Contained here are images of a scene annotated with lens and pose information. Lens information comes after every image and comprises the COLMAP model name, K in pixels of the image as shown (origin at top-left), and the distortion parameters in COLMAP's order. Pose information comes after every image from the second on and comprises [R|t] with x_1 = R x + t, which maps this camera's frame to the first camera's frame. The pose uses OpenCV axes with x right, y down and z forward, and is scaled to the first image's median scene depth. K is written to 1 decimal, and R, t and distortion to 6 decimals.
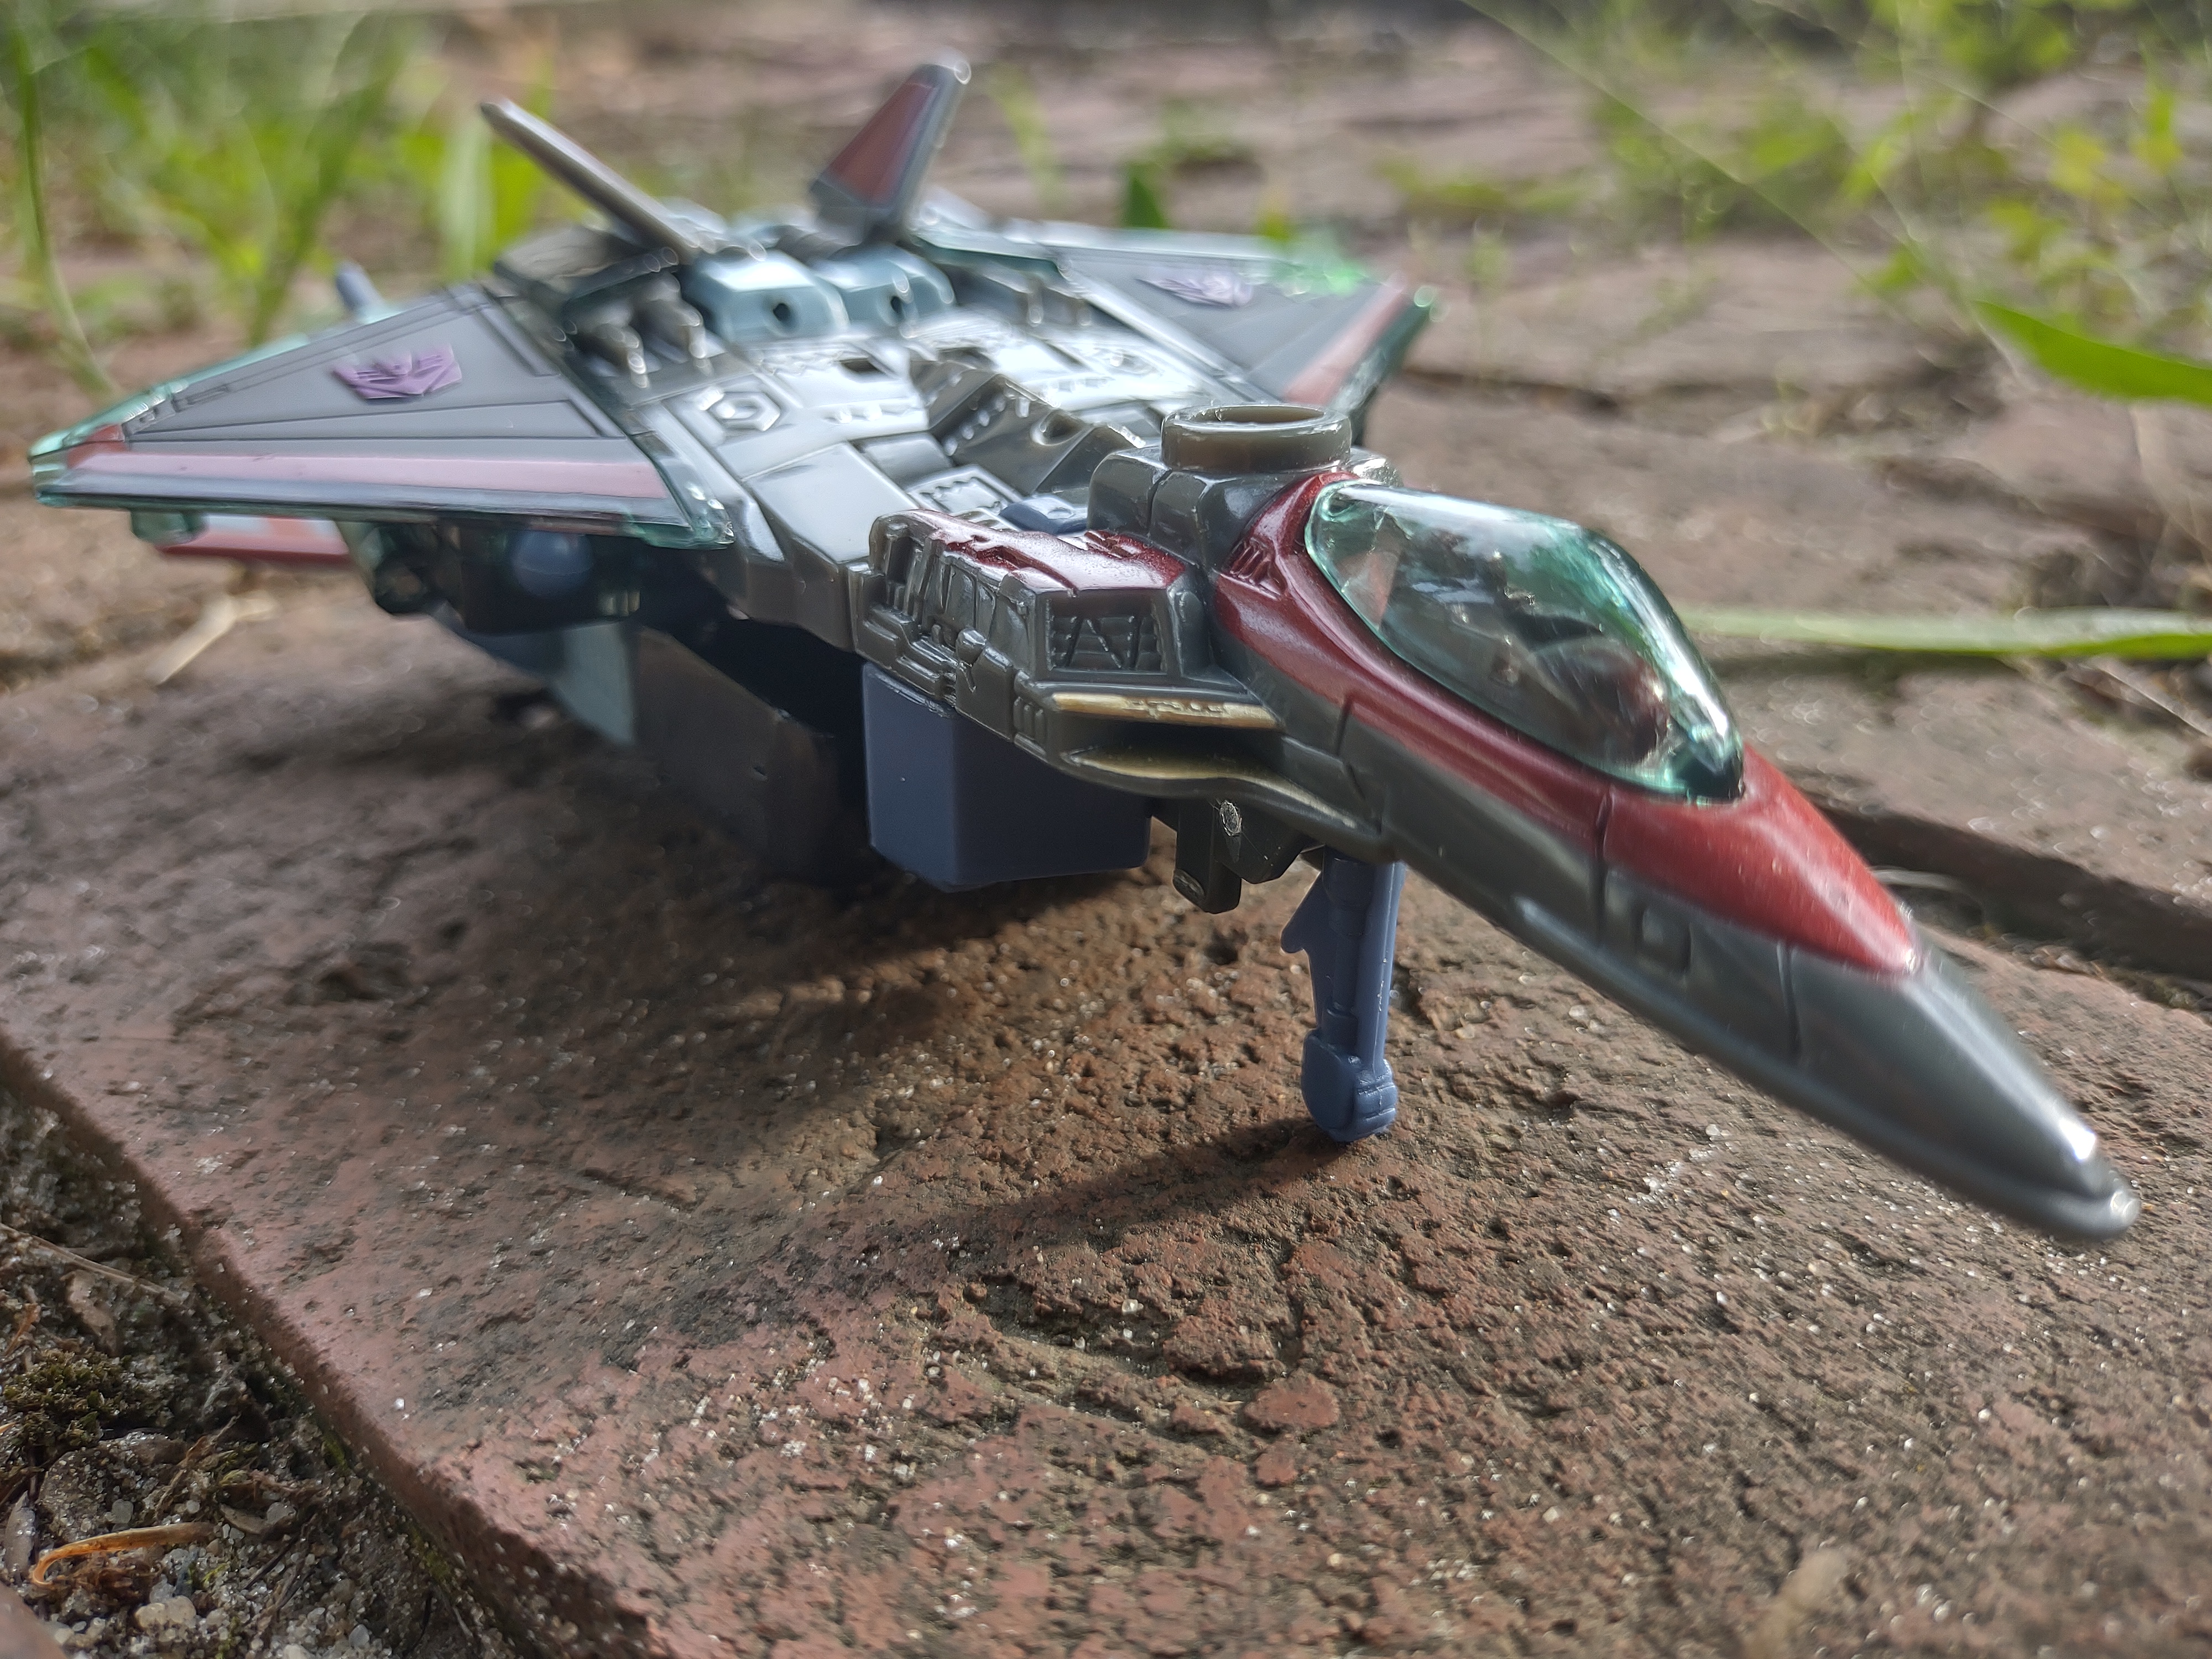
lens RADIAL K [[1745.4, 0, 1102.5], [0, 1745.4, 829.0], [0, 0, 1]] dist [-0.038917, -0.040296]
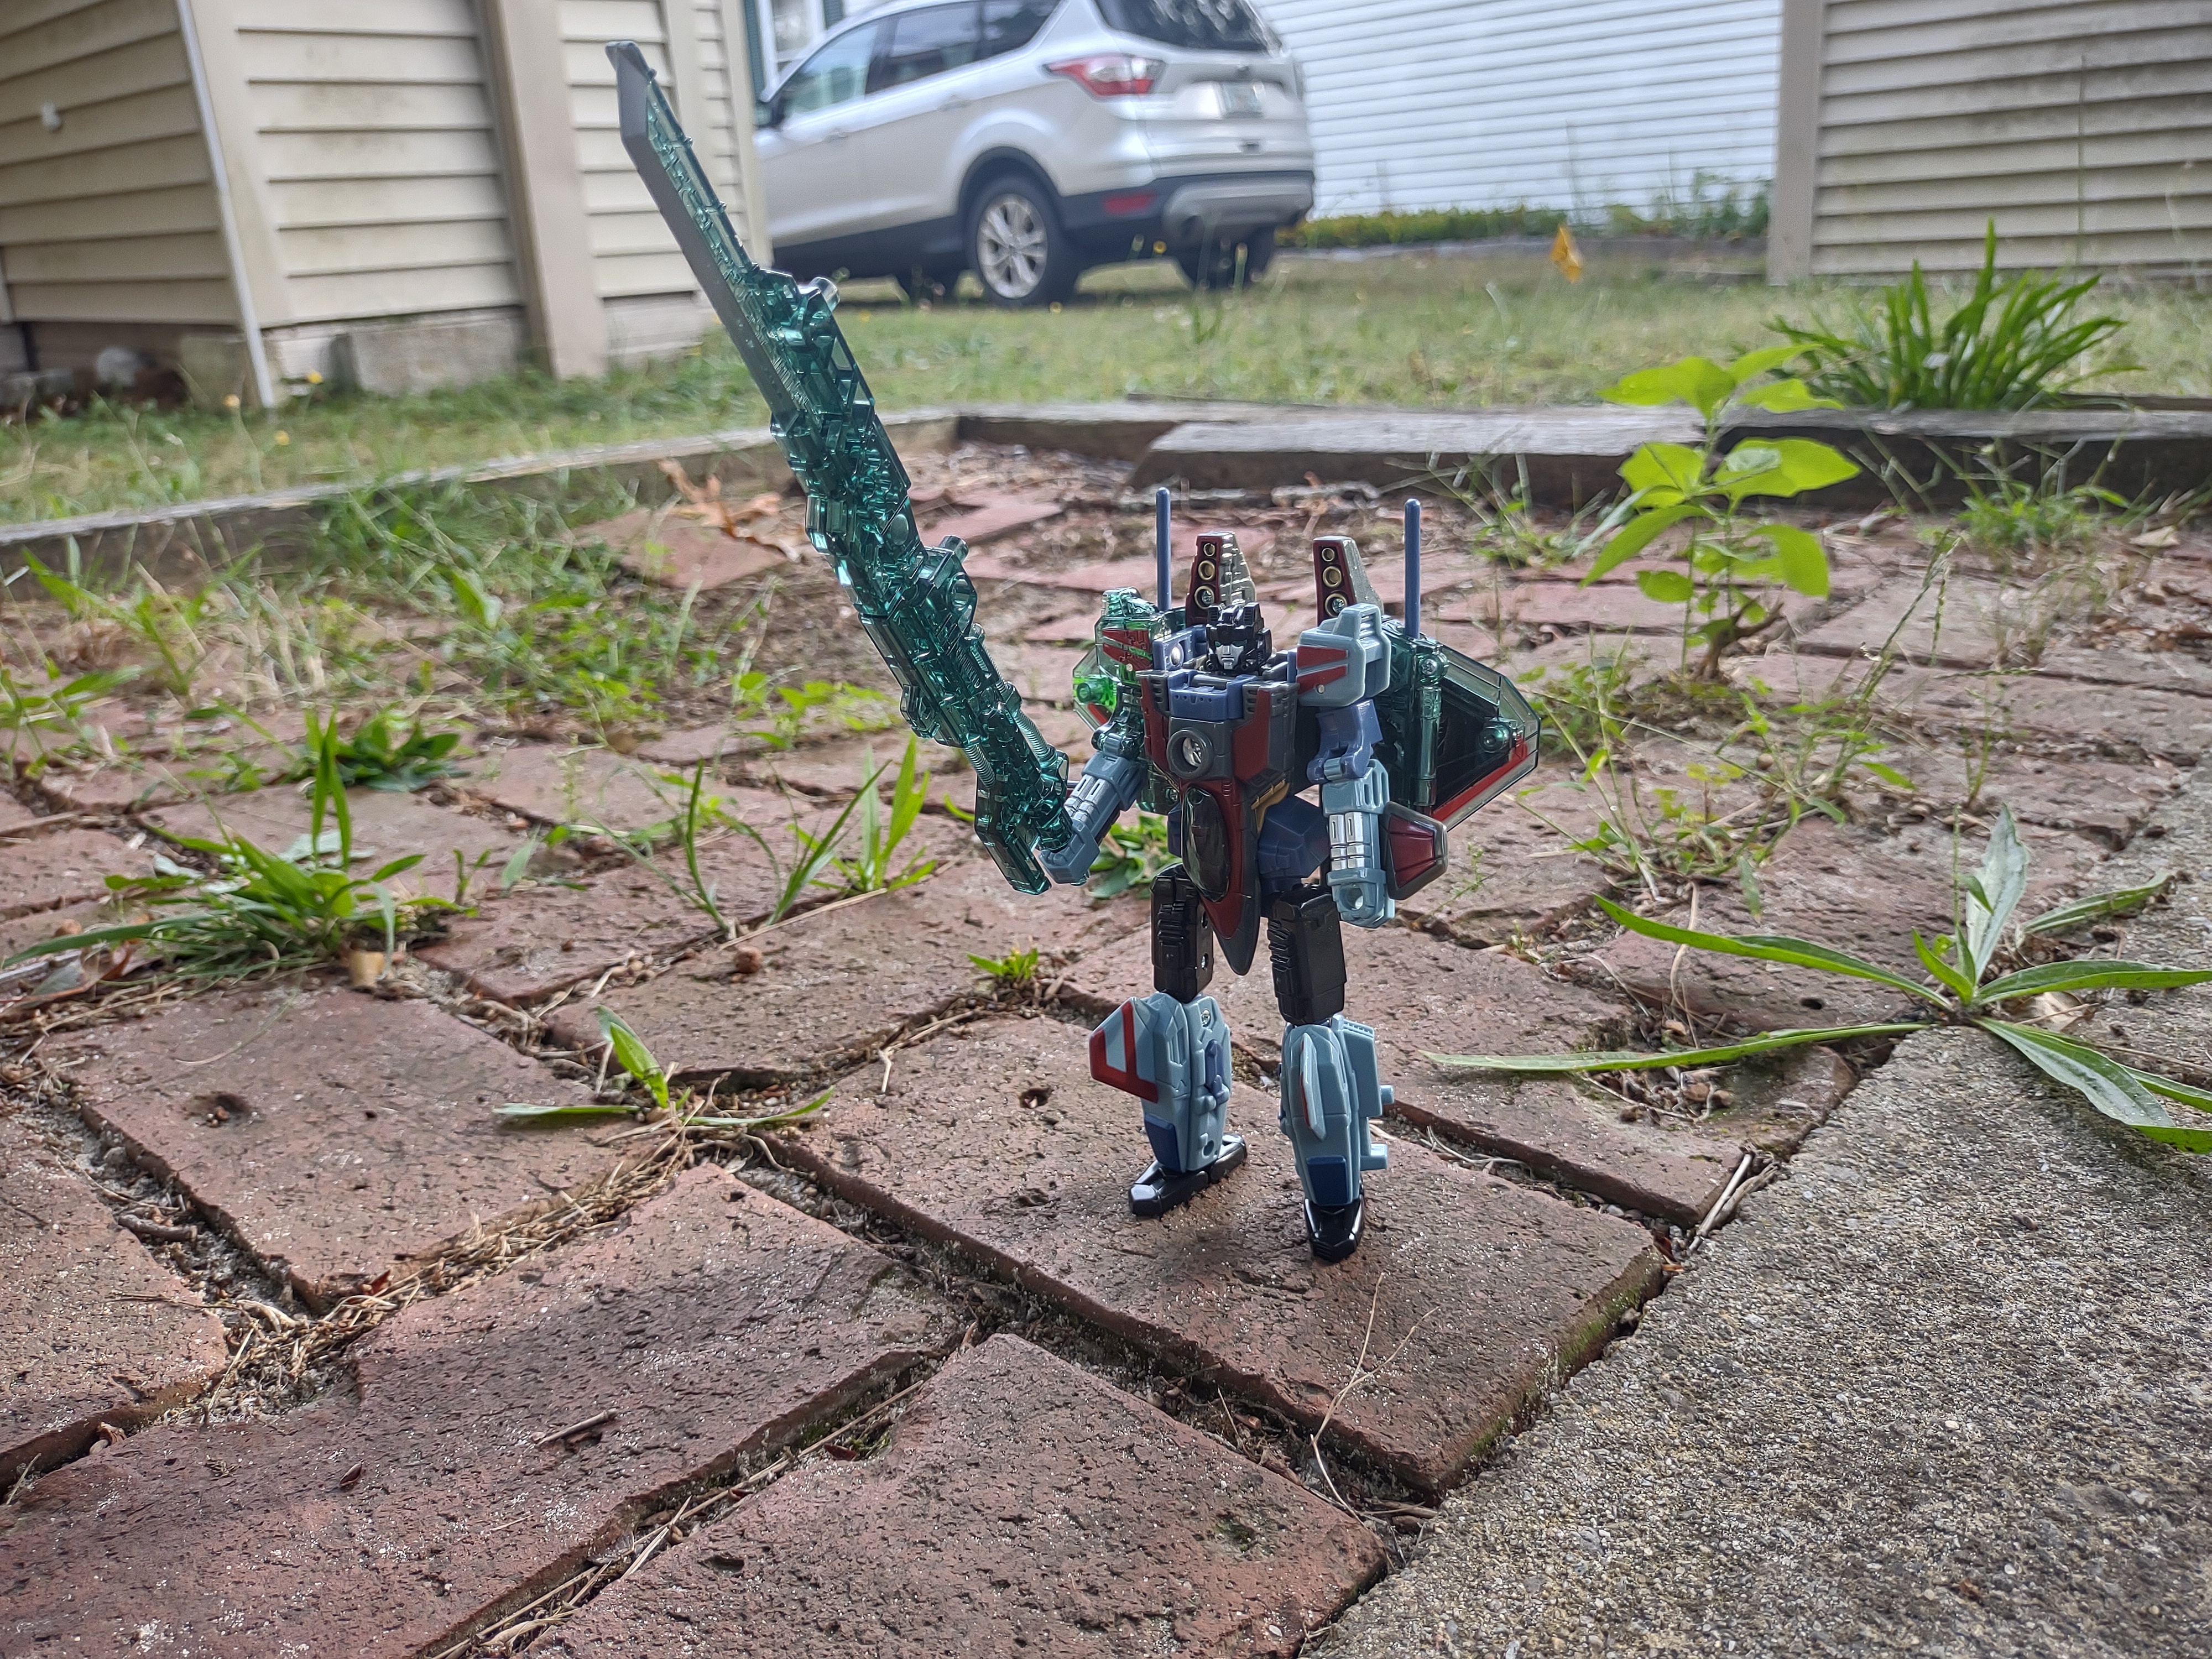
lens RADIAL K [[1693.1, 0, 1110.2], [0, 1693.1, 824.3], [0, 0, 1]] dist [0.093355, -0.171780]
pose [[0.999845, -0.017536, 0.001247, -0.342131], [0.017544, 0.990662, -0.135207, -0.237809], [0.001136, 0.135208, 0.990817, -3.020838]]
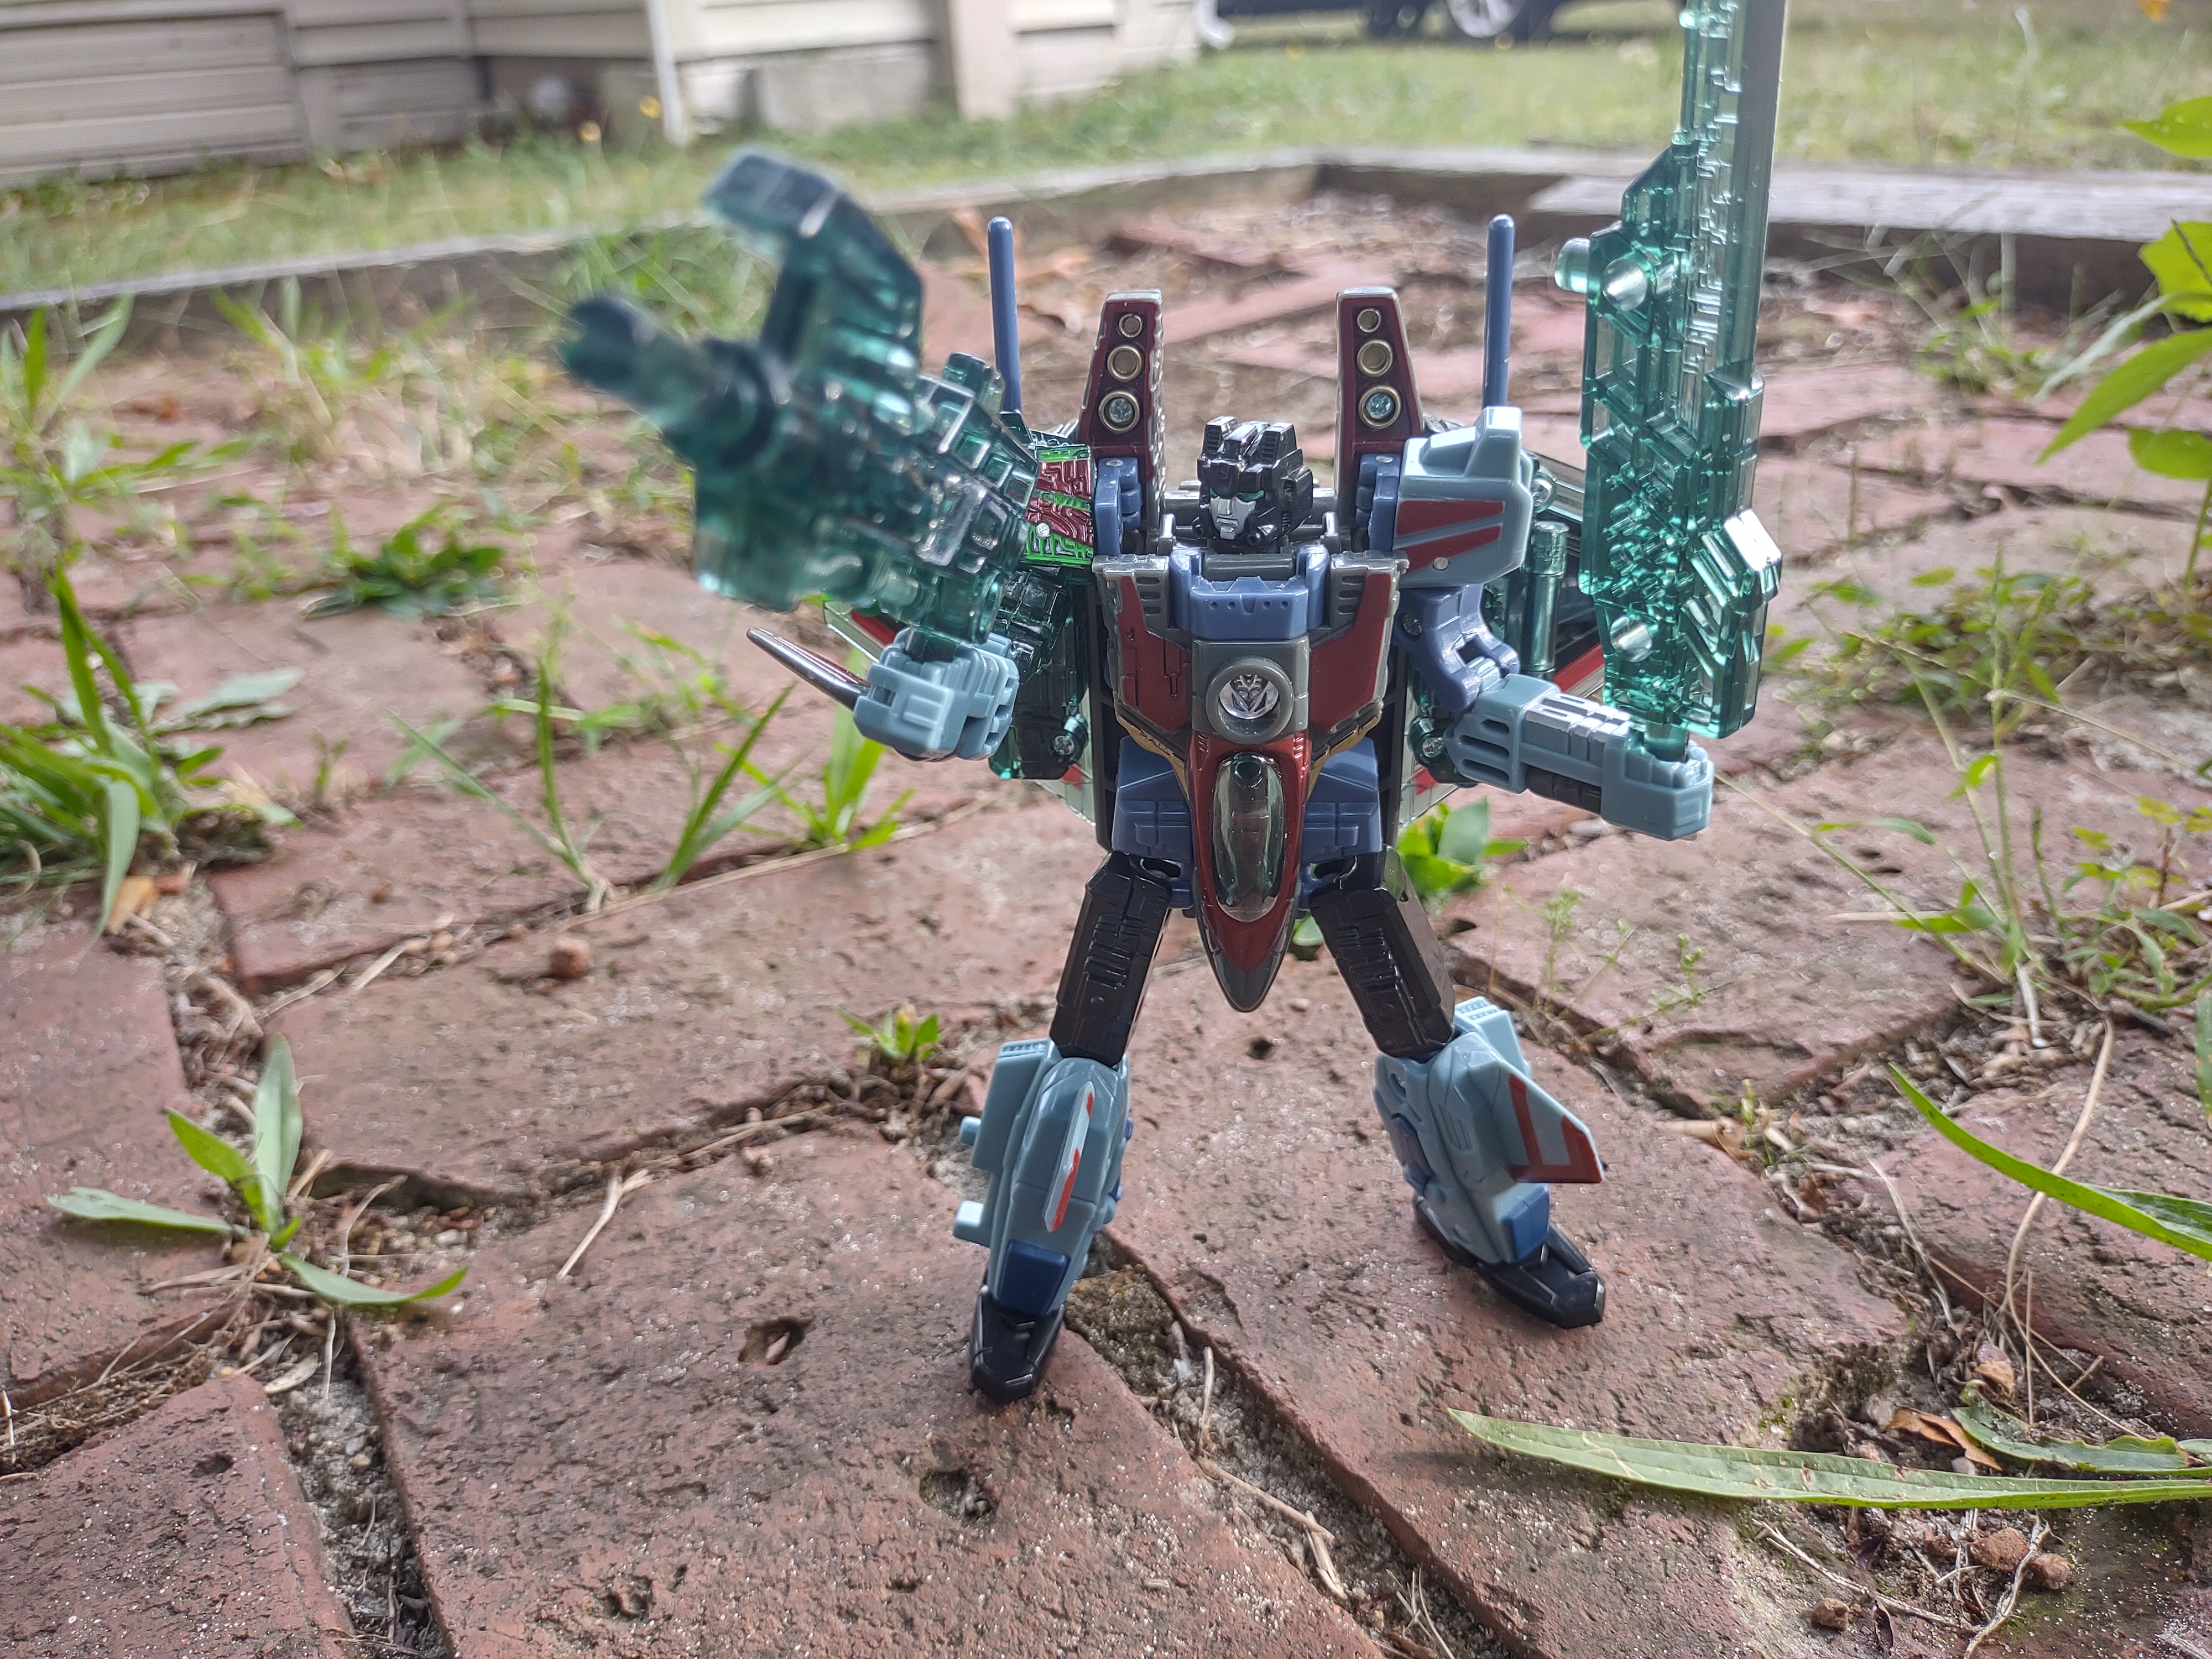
lens RADIAL K [[1711.7, 0, 1136.1], [0, 1711.7, 787.8], [0, 0, 1]] dist [0.029664, -0.105979]
pose [[0.968877, 0.088395, -0.231224, 0.562360], [-0.094441, 0.995414, -0.015192, -1.025443], [0.228821, 0.036557, 0.972782, -0.855787]]
